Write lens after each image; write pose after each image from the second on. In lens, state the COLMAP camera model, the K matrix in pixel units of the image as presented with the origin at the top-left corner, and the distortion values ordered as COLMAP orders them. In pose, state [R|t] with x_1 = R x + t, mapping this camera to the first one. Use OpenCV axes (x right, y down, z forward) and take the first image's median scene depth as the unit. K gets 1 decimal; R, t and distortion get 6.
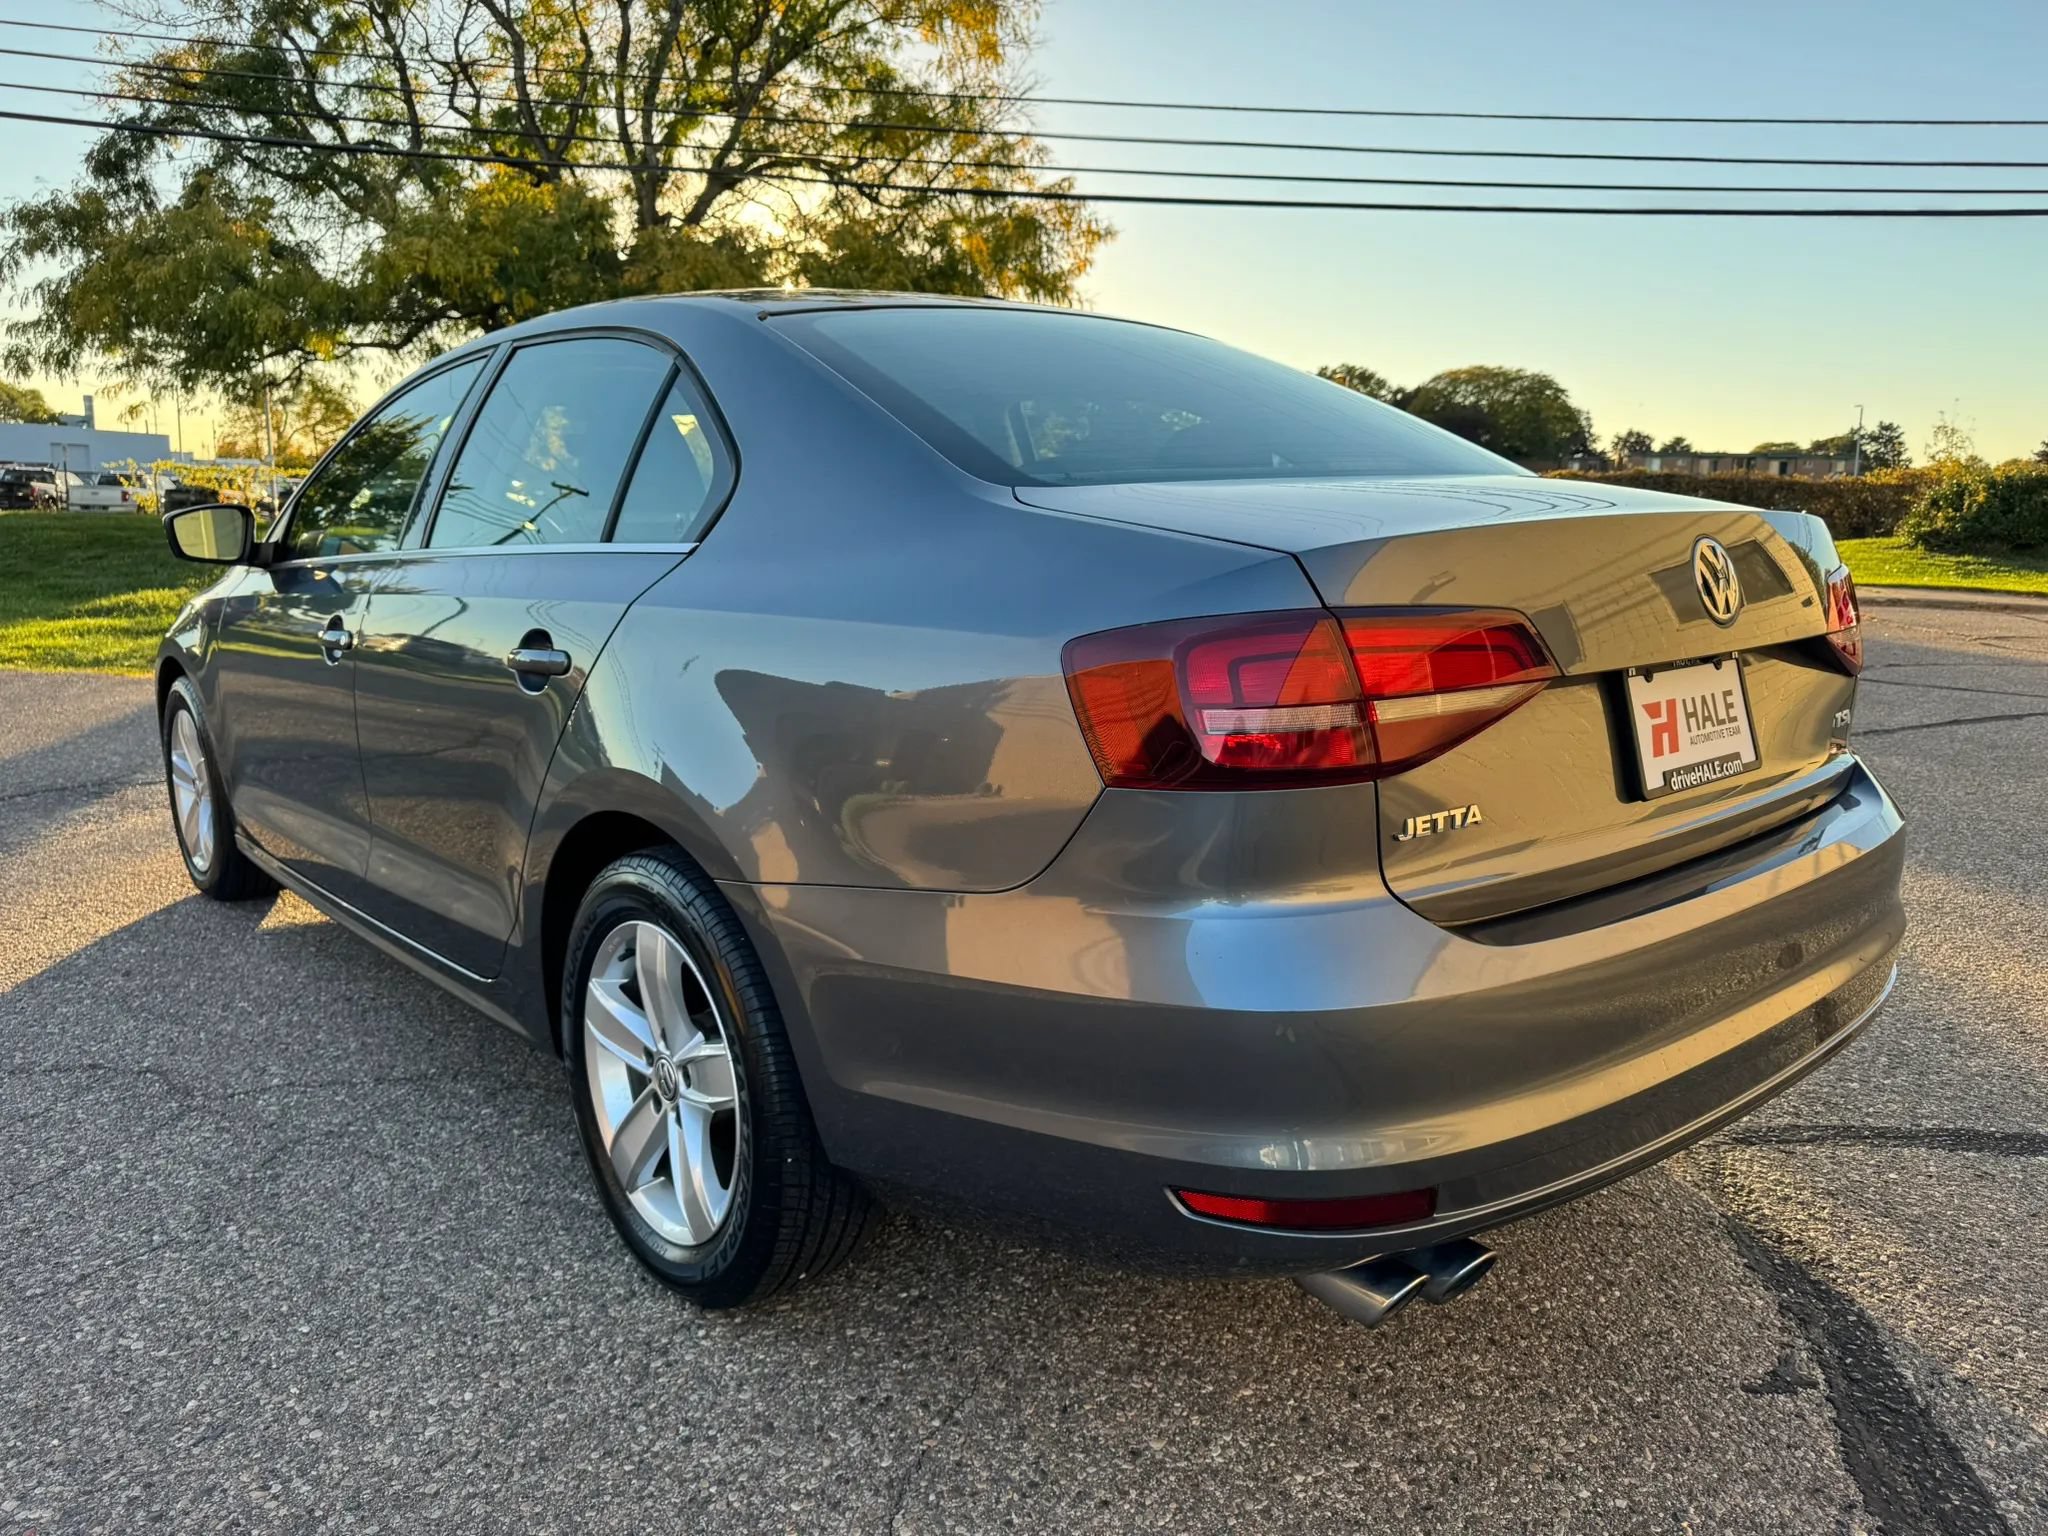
lens RADIAL K [[1480.6, 0, 1010.2], [0, 1480.6, 763.7], [0, 0, 1]] dist [0.005110, -0.000380]
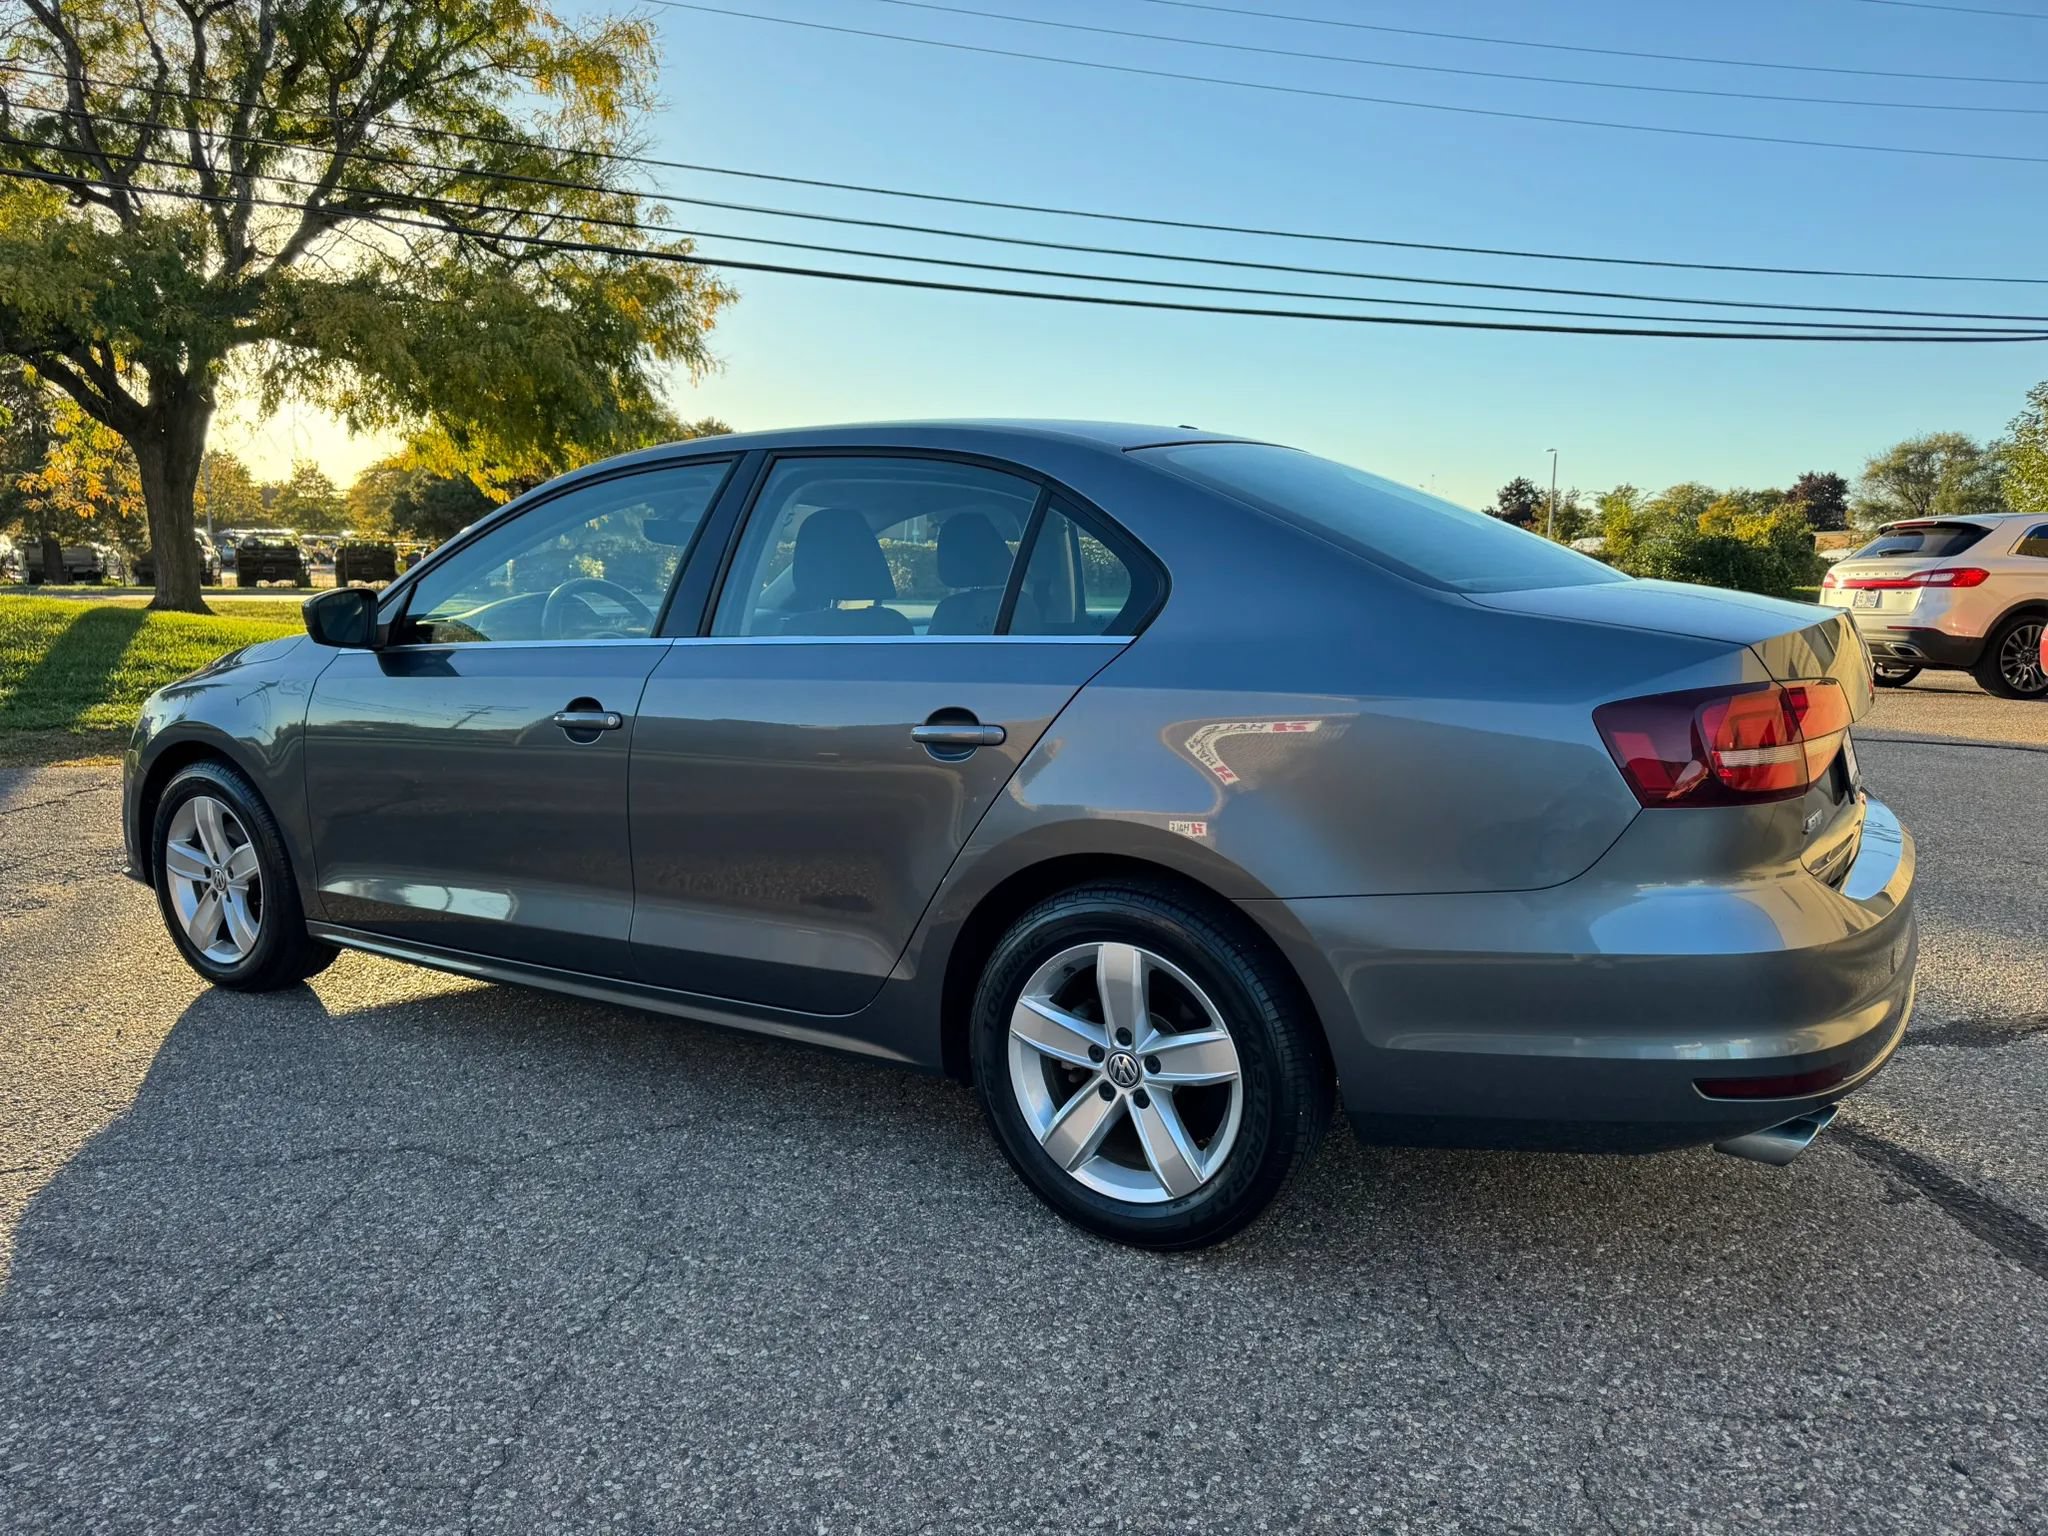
lens RADIAL K [[1455.0, 0, 1024.2], [0, 1455.0, 778.2], [0, 0, 1]] dist [0.056031, -0.067106]
pose [[0.953409, -0.039860, 0.299036, -0.062067], [0.047076, 0.998747, -0.016962, -0.001323], [-0.297985, 0.030249, 0.954091, -0.013397]]
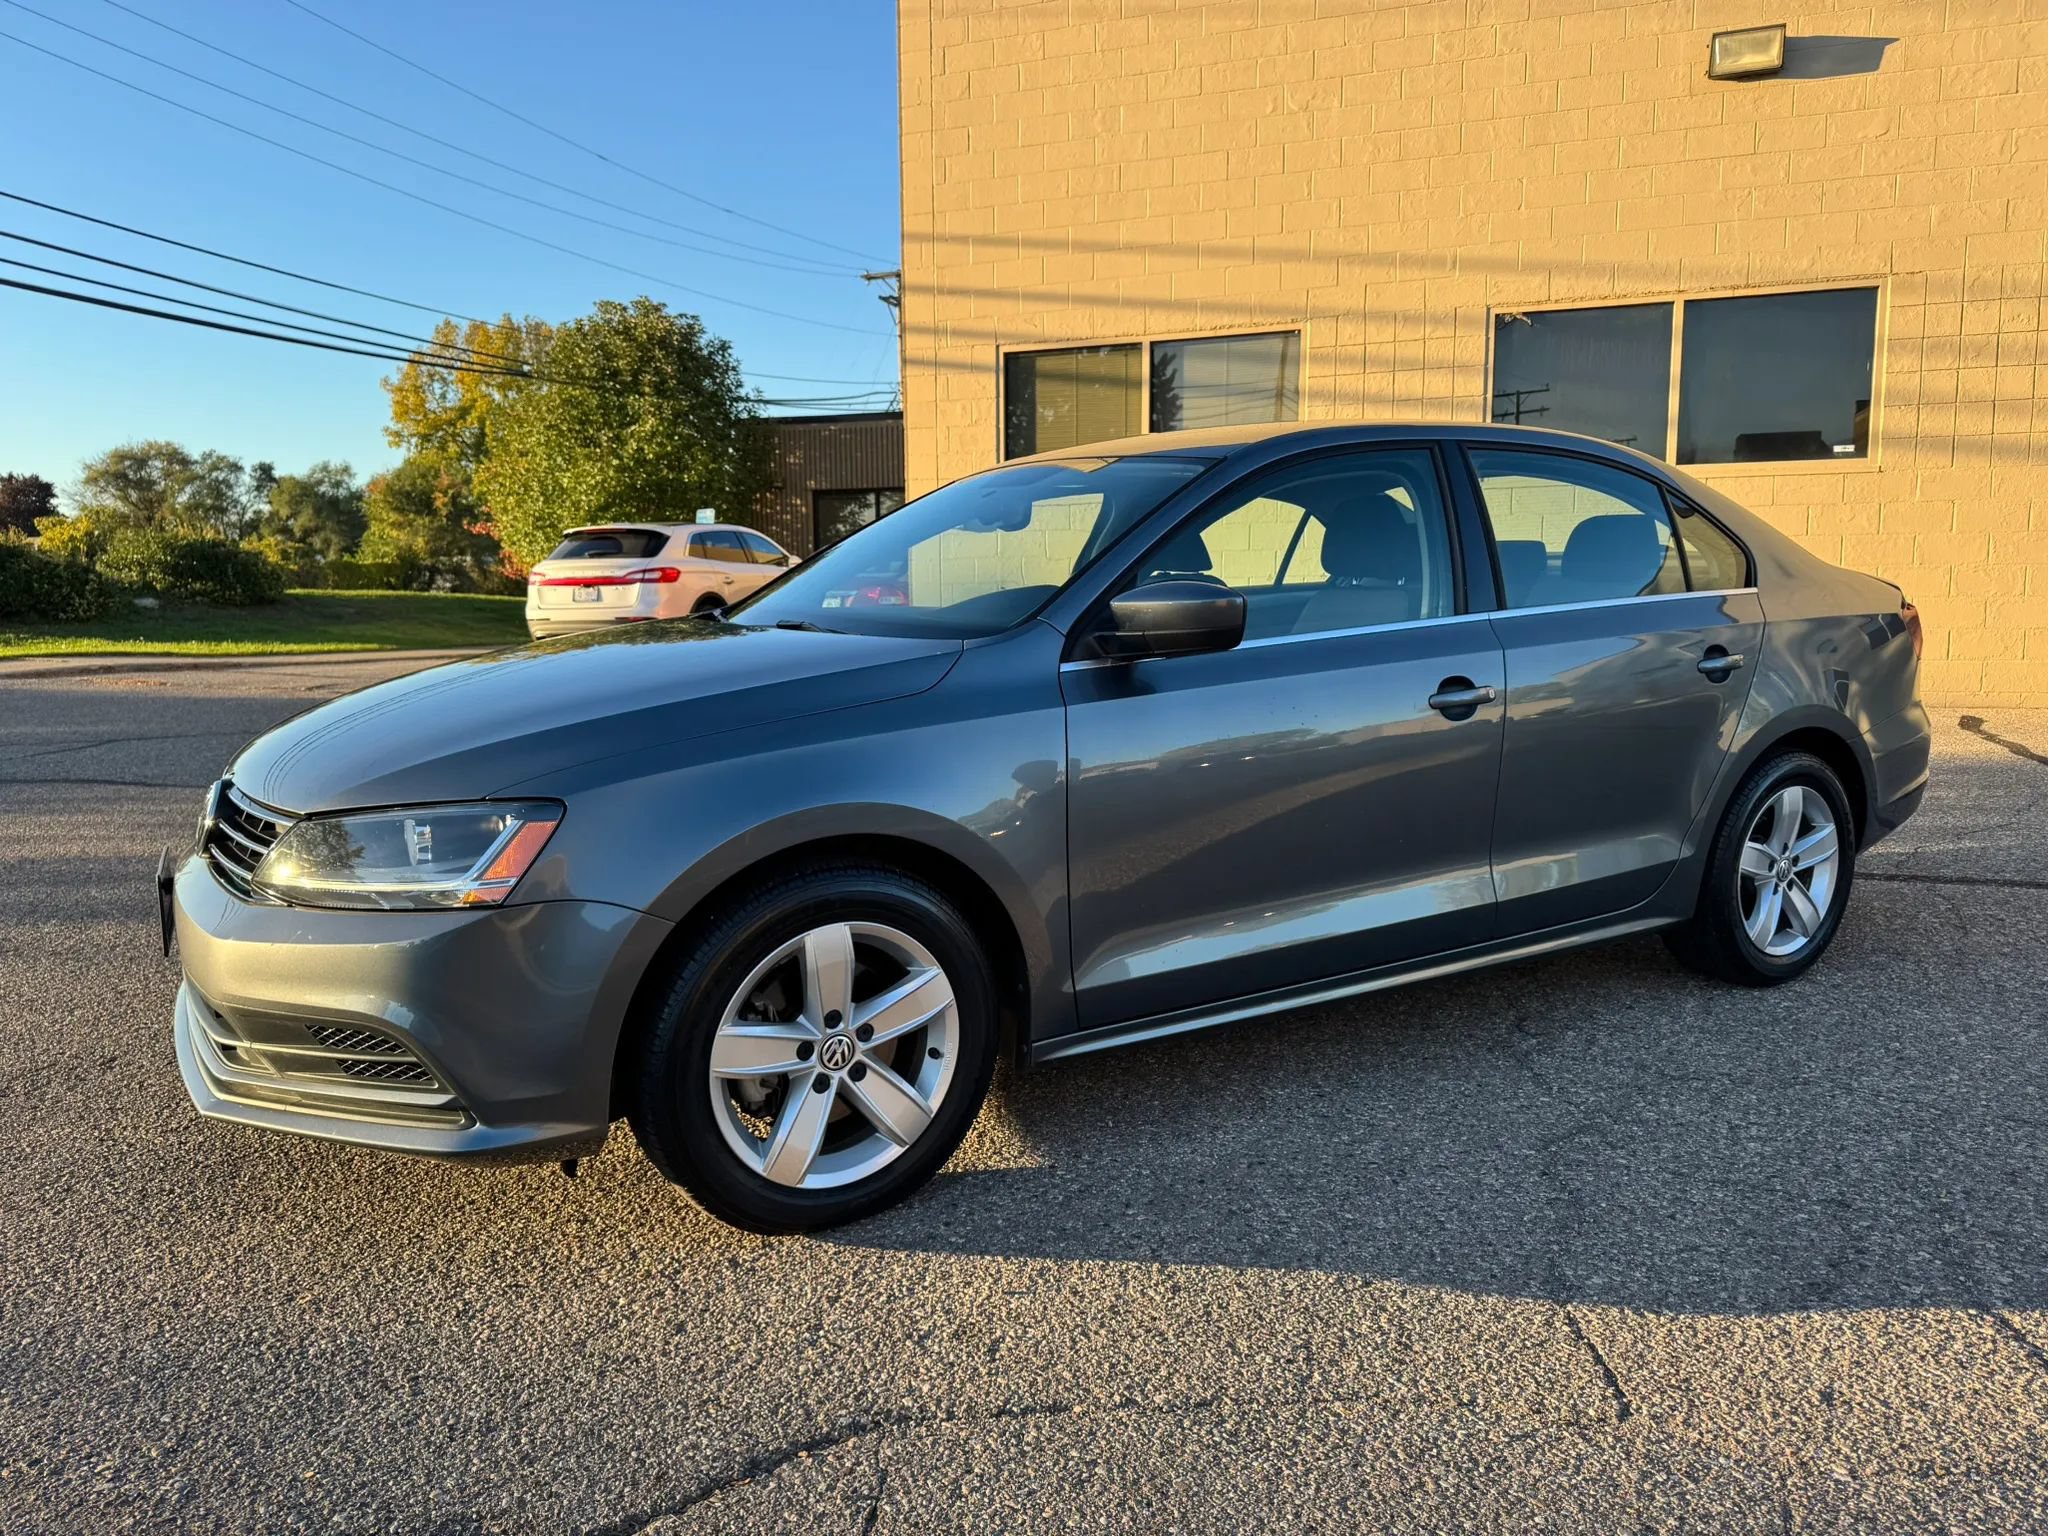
lens RADIAL K [[1455.0, 0, 1024.2], [0, 1455.0, 778.2], [0, 0, 1]] dist [0.056031, -0.067106]
pose [[0.141141, -0.140927, 0.979907, -0.205552], [0.173820, 0.977968, 0.115612, -0.027191], [-0.974611, 0.154010, 0.162527, 0.152010]]
